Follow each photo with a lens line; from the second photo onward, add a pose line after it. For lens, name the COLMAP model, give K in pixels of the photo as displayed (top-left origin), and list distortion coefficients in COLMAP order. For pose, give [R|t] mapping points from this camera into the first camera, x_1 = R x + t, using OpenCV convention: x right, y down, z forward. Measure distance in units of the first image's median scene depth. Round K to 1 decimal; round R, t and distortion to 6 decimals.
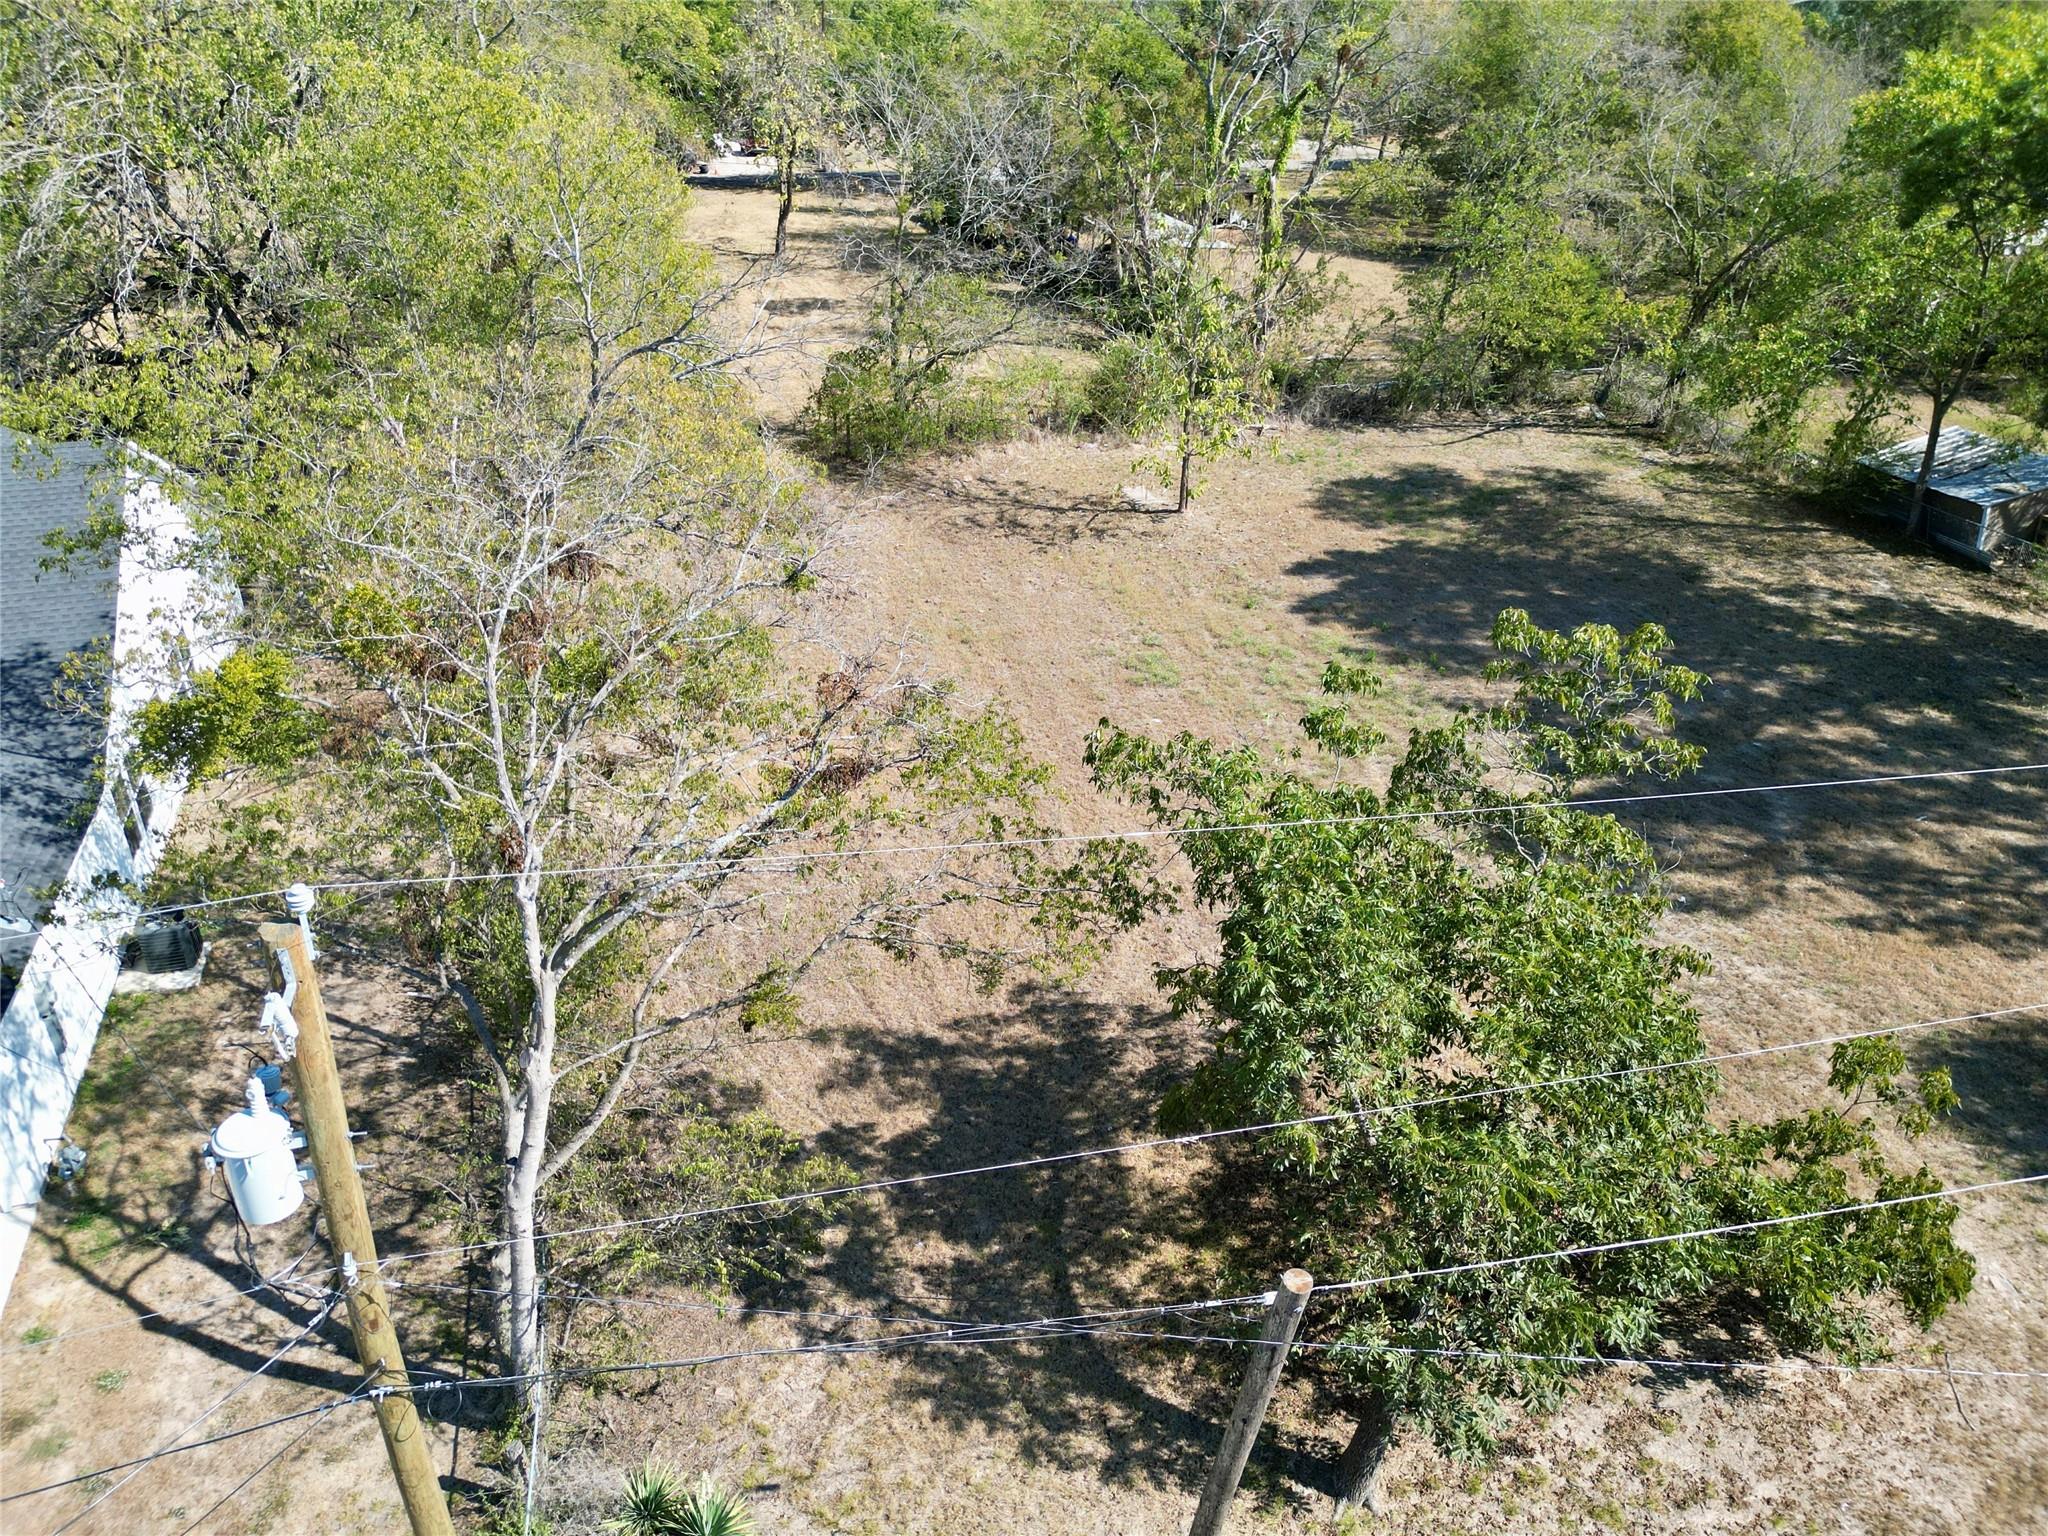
lens RADIAL K [[1427.0, 0, 1026.5], [0, 1427.0, 751.2], [0, 0, 1]] dist [0.068415, -0.060147]
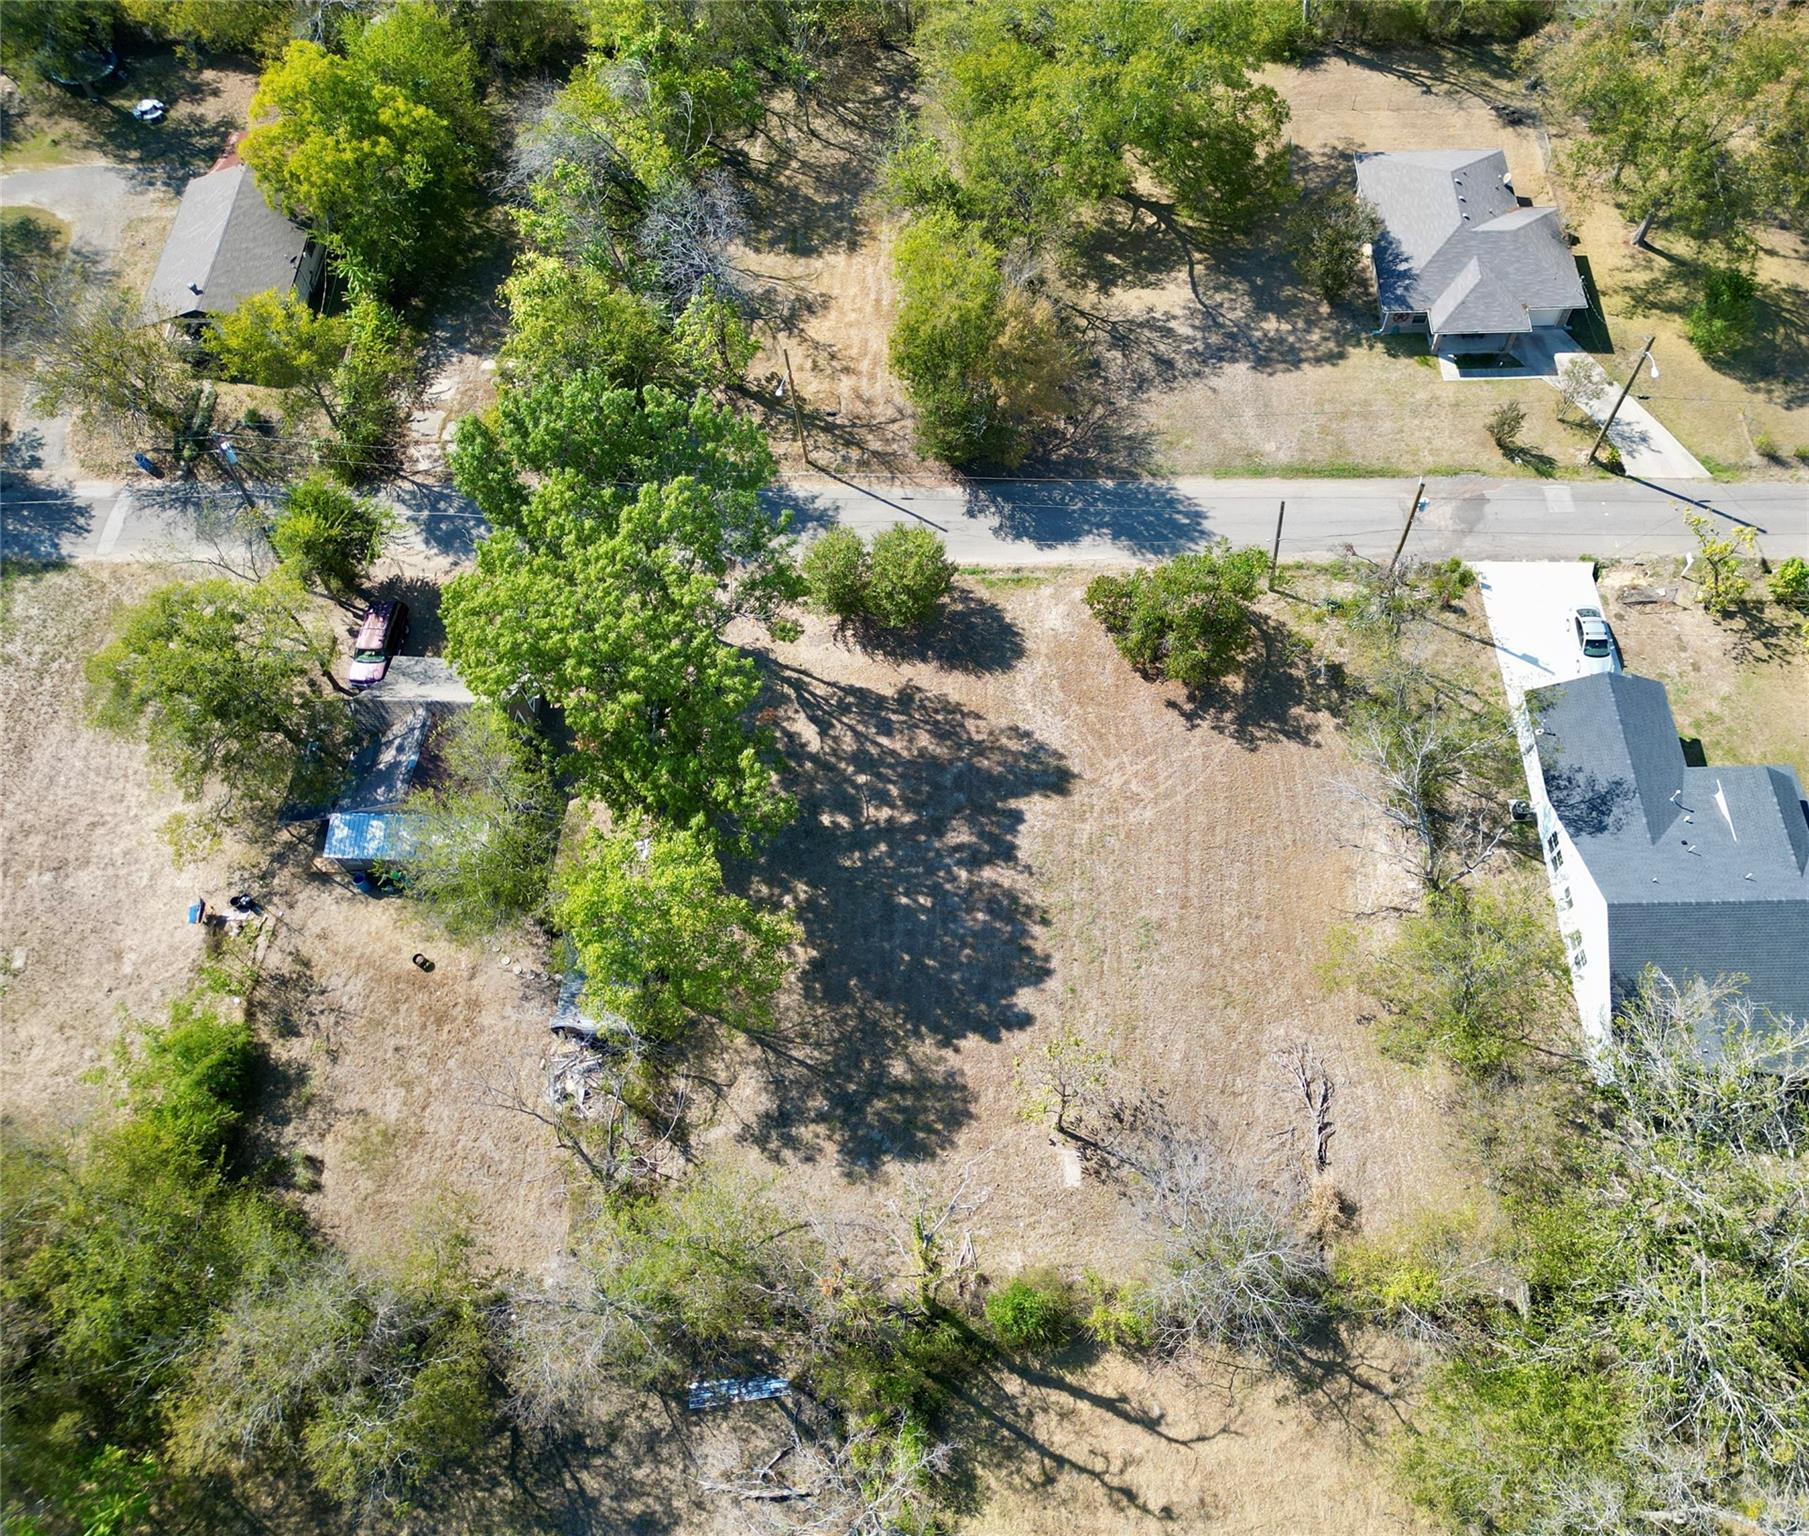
lens RADIAL K [[1410.1, 0, 1021.1], [0, 1410.1, 773.6], [0, 0, 1]] dist [0.078408, -0.071059]
pose [[-0.960322, -0.254680, 0.113662, 0.132566], [0.119889, -0.009011, 0.992746, -3.162755], [-0.251809, 0.966983, 0.039187, 1.093560]]
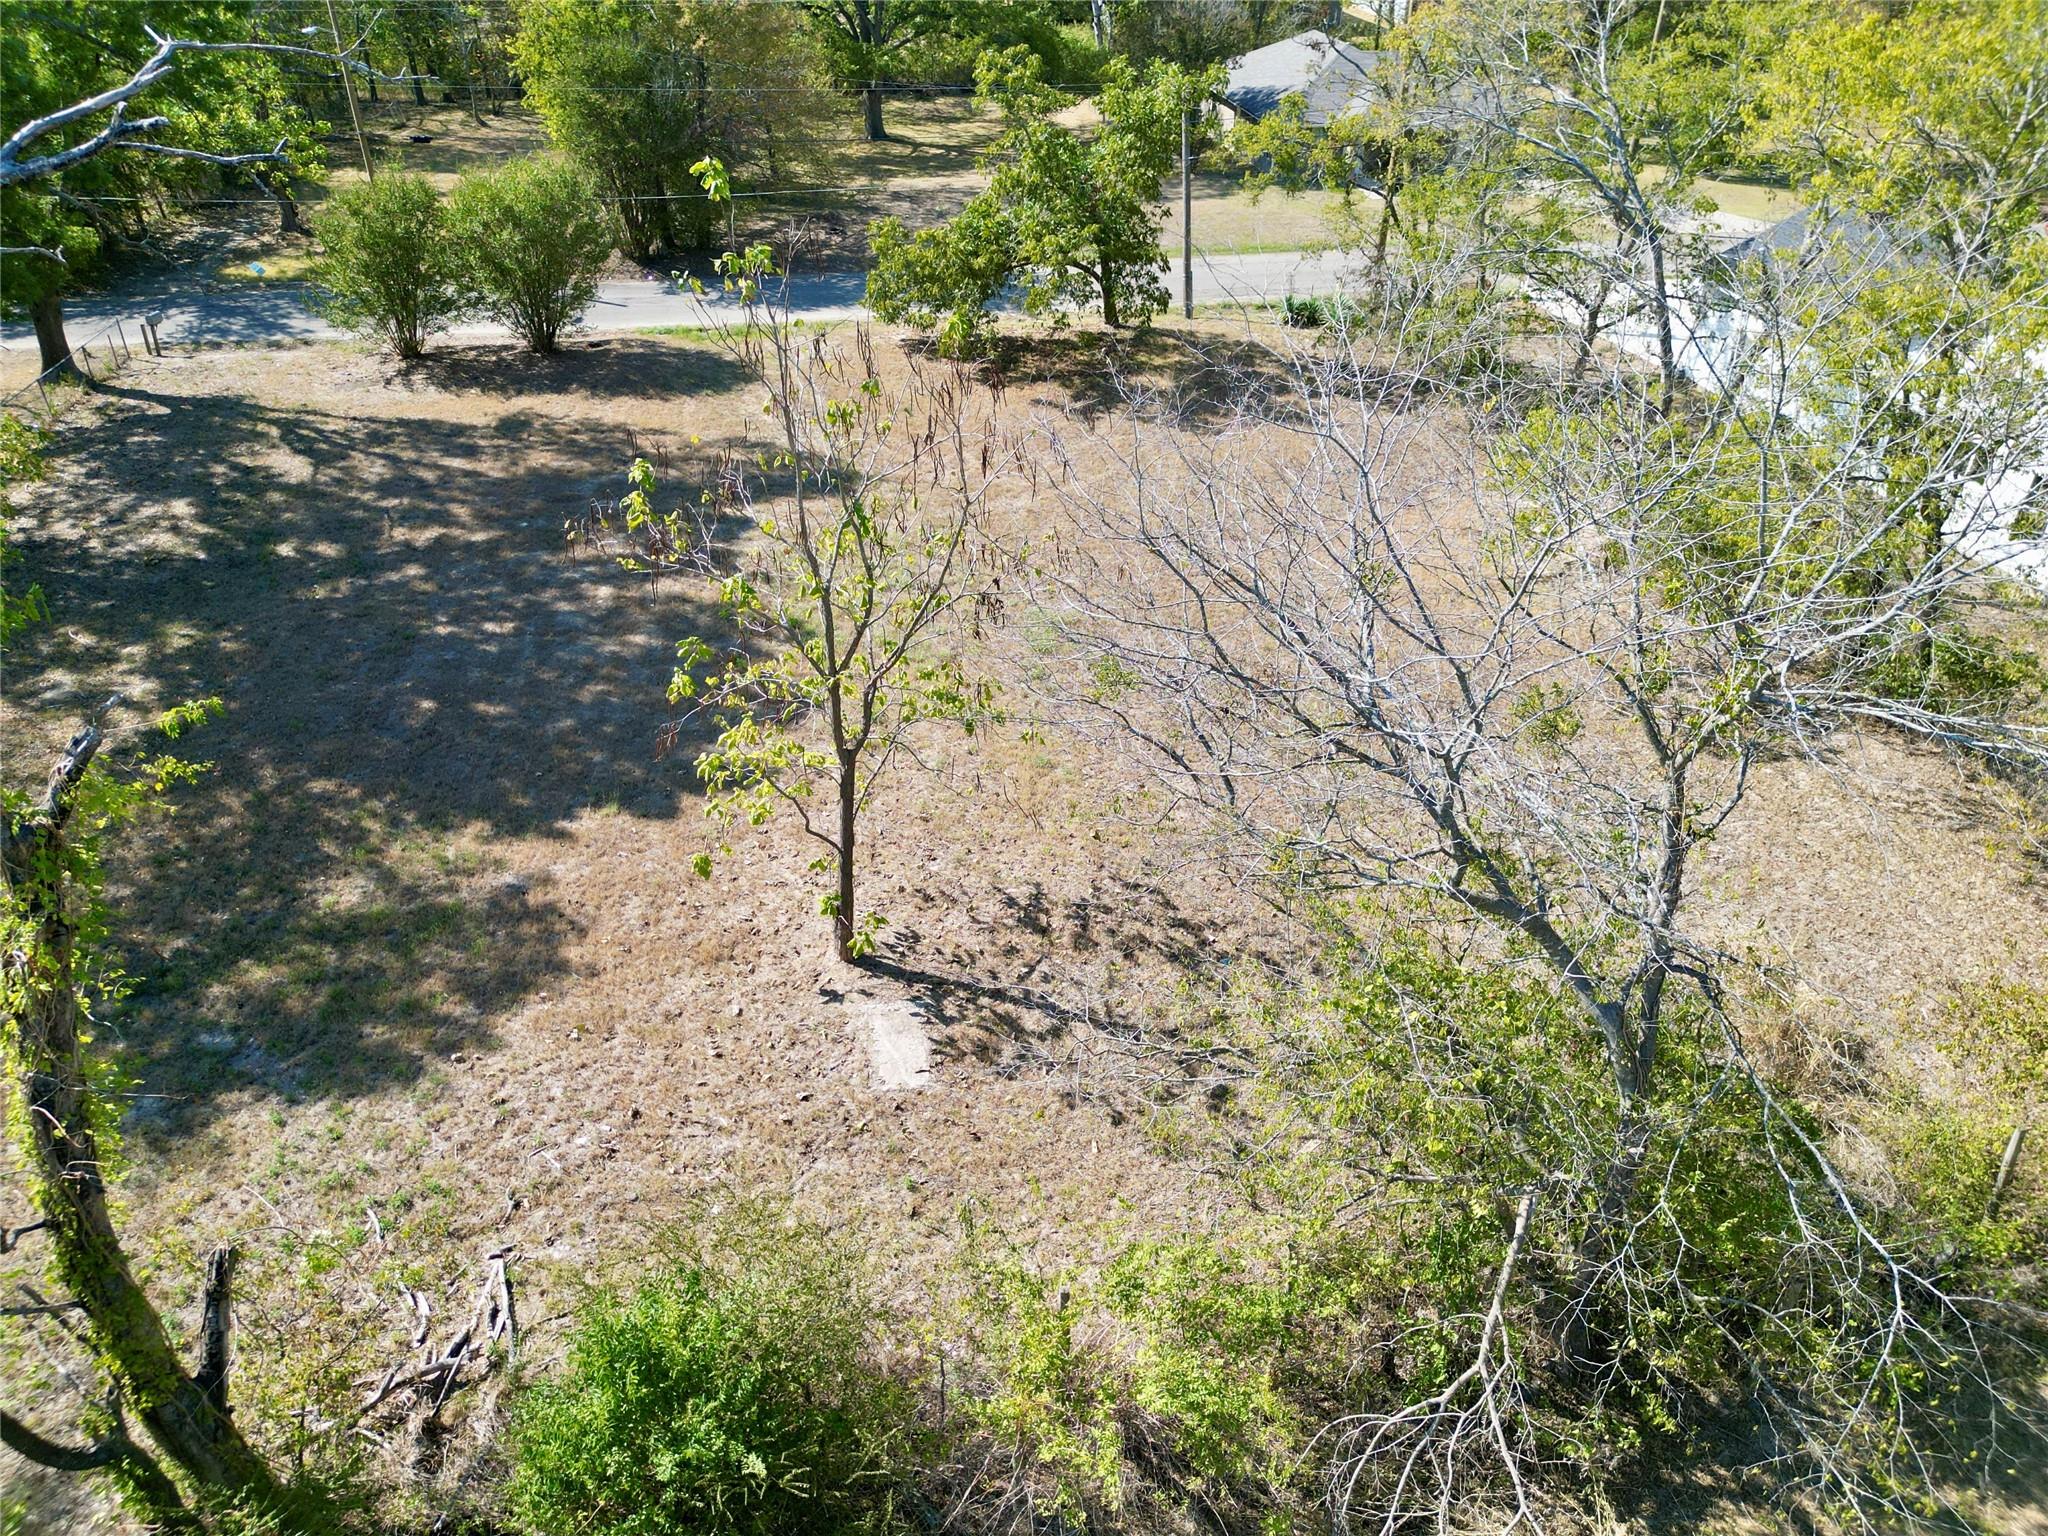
lens RADIAL K [[1427.0, 0, 1028.6], [0, 1427.0, 772.3], [0, 0, 1]] dist [0.068415, -0.060147]
pose [[-0.990399, -0.091499, 0.103619, 0.008059], [0.052363, 0.445400, 0.893799, -1.169951], [-0.127934, 0.890644, -0.436332, 2.151509]]
